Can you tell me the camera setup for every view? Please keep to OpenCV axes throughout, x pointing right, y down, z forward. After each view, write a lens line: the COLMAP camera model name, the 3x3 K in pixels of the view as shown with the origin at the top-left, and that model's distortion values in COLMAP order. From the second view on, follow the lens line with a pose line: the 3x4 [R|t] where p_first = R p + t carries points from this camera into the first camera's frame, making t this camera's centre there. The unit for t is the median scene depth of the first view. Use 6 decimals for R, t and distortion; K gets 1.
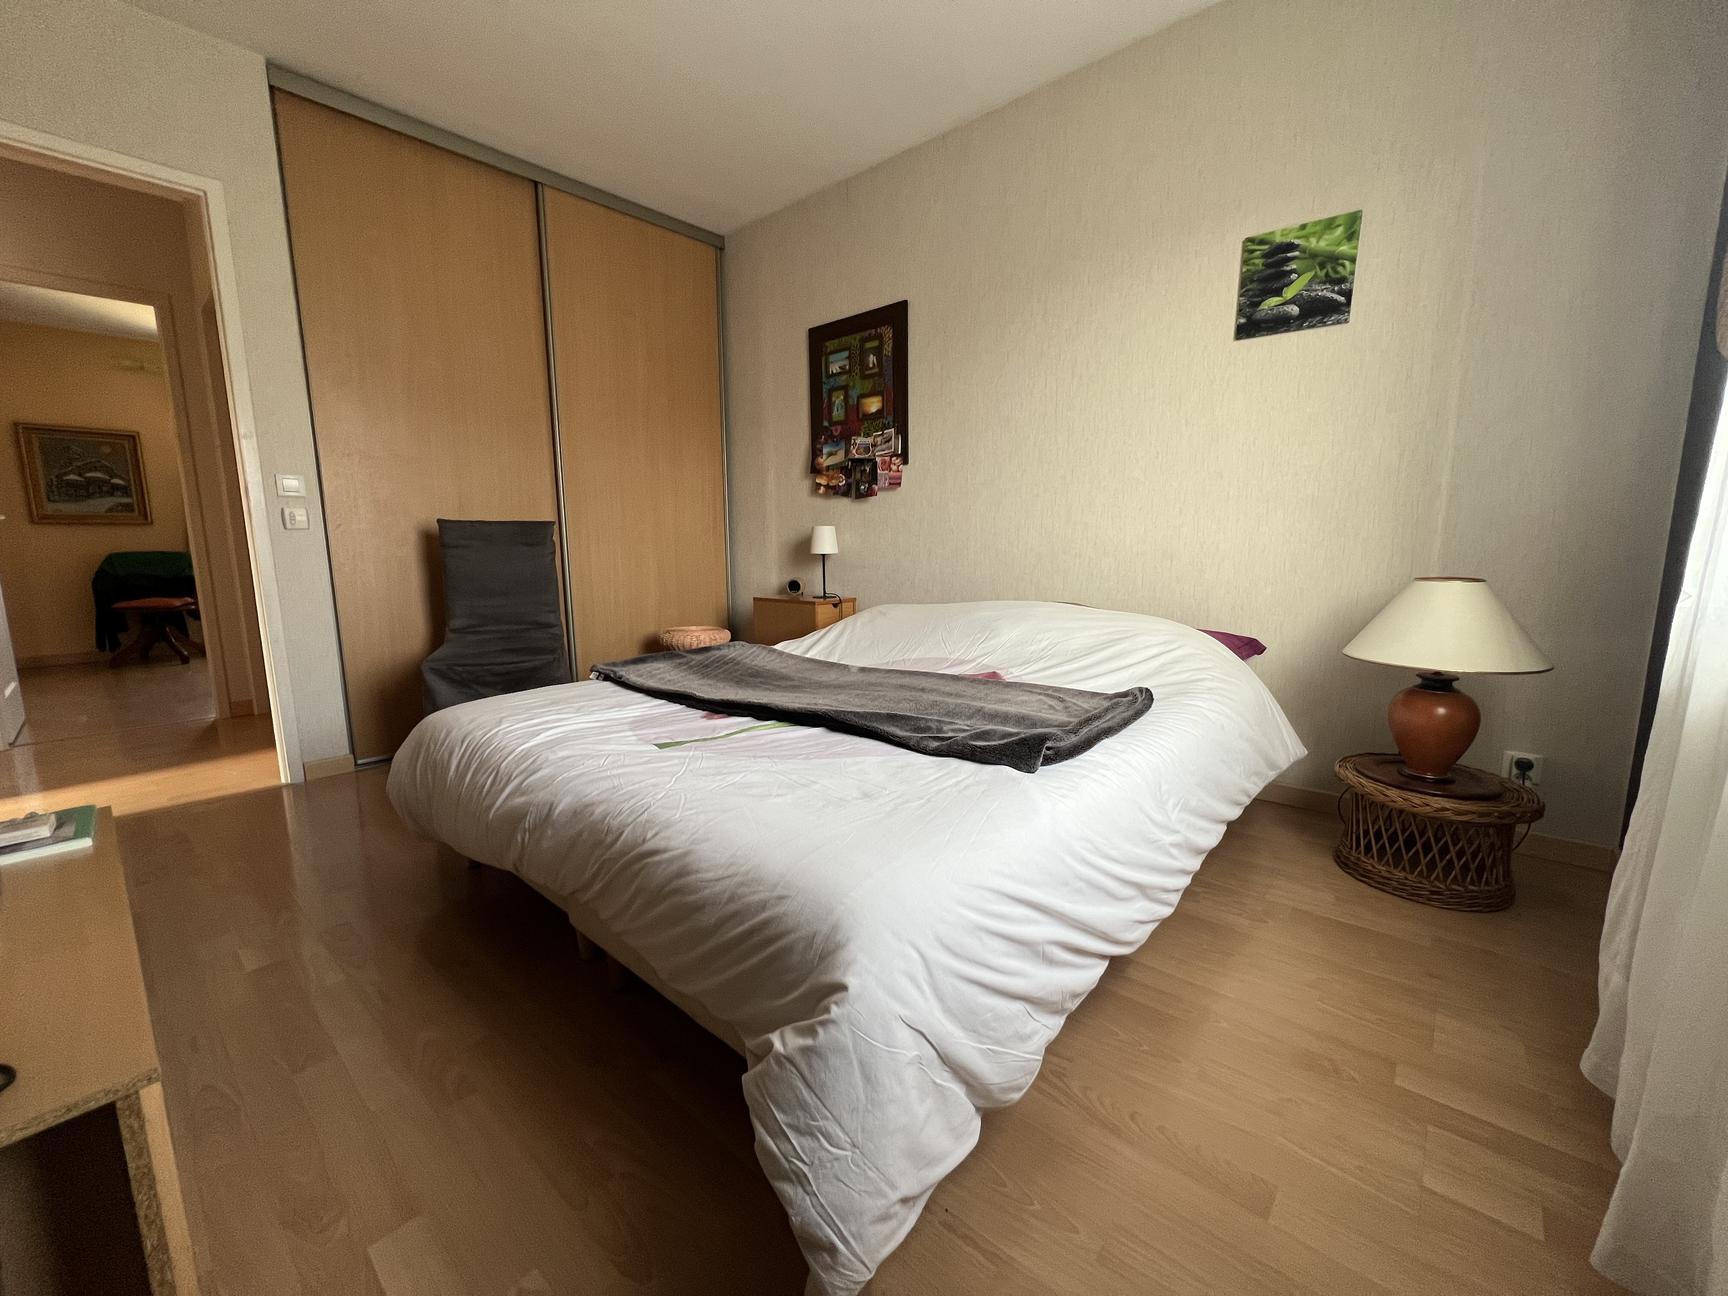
lens RADIAL K [[692.3, 0, 862.3], [0, 692.3, 649.5], [0, 0, 1]] dist [-0.001261, -0.000269]
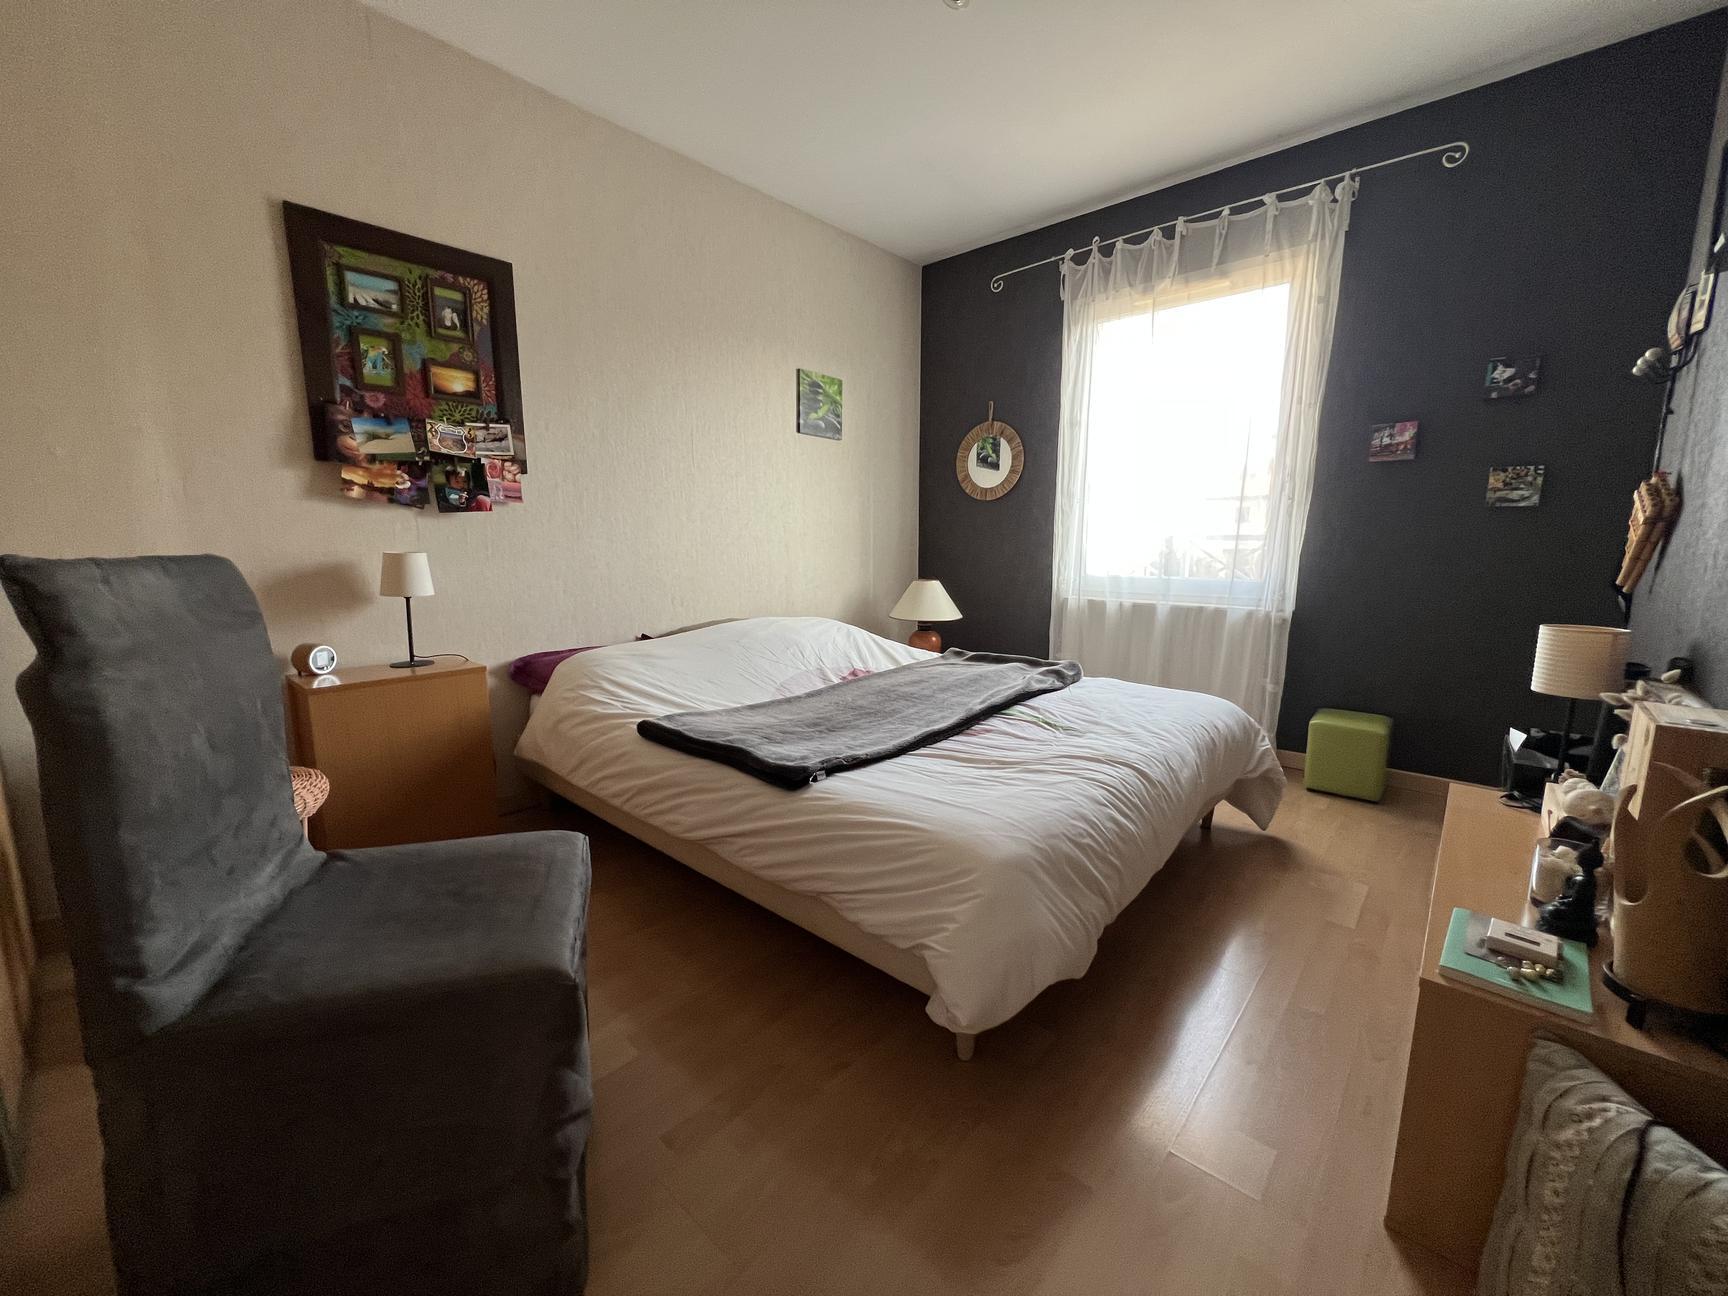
lens RADIAL K [[692.3, 0, 861.1], [0, 692.3, 647.0], [0, 0, 1]] dist [-0.001261, -0.000269]
pose [[0.016457, -0.147535, 0.988920, -0.710436], [0.151624, 0.977984, 0.143380, -0.126290], [-0.988301, 0.147584, 0.038465, 0.601108]]
